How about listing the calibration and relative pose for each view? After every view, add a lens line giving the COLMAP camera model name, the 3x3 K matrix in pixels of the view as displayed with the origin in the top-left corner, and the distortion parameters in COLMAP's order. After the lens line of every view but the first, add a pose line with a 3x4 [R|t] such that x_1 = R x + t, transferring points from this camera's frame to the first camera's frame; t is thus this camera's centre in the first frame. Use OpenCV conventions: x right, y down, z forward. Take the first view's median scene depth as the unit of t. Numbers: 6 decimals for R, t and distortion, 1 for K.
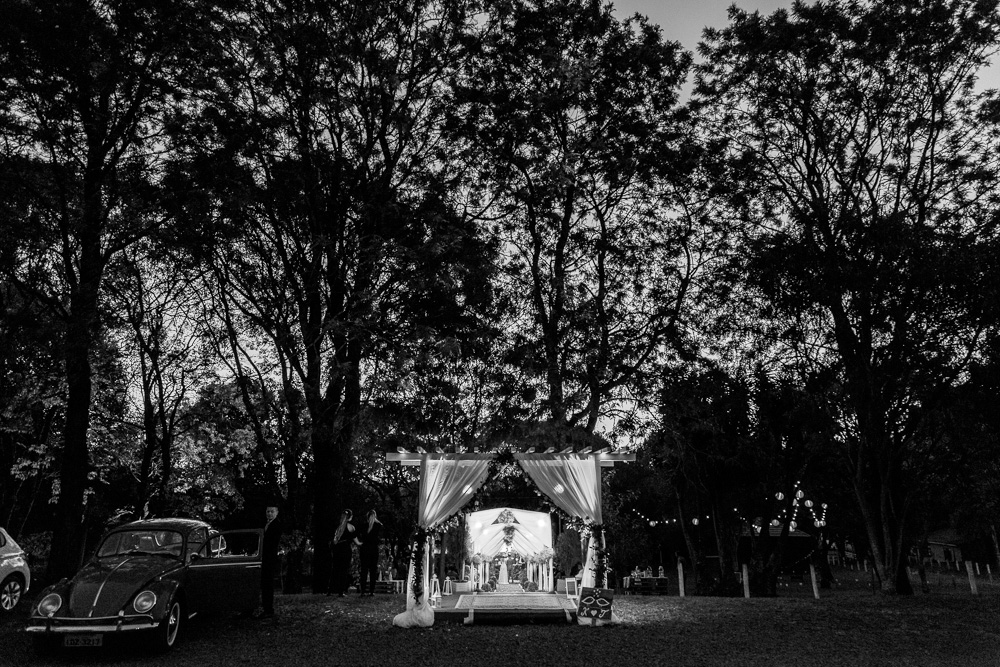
lens RADIAL K [[693.7, 0, 498.7], [0, 693.7, 333.5], [0, 0, 1]] dist [0.000469, 0.000057]
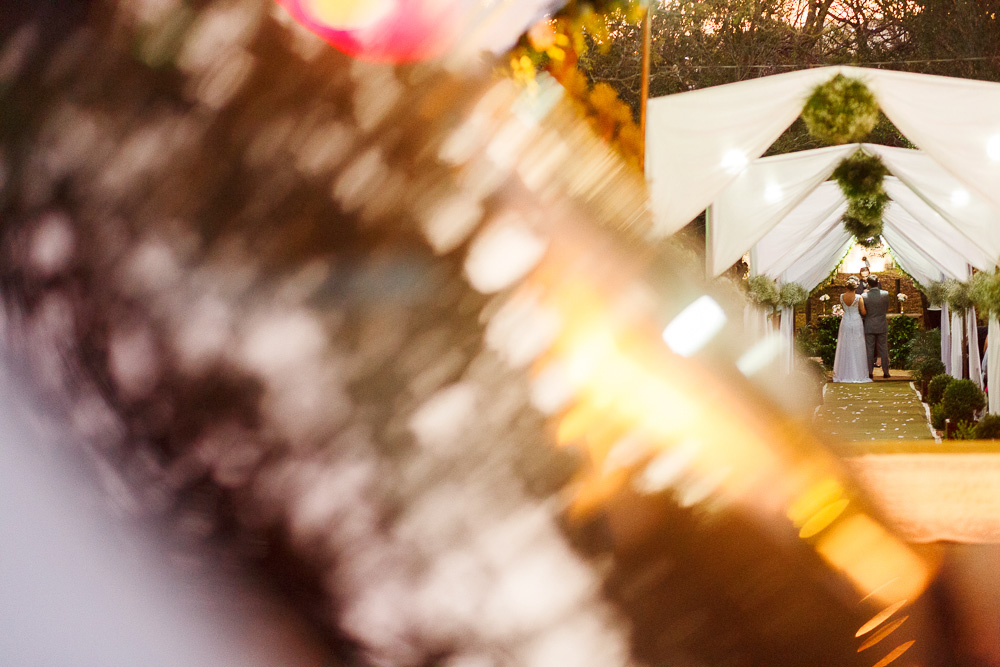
lens RADIAL K [[2443.8, 0, 500.0], [0, 2443.8, 333.4], [0, 0, 1]] dist [0.043234, 0.000000]
pose [[0.990161, -0.001552, -0.139924, 0.005775], [0.046770, 0.946101, 0.320476, 0.038359], [0.131885, -0.323867, 0.936865, 0.119395]]
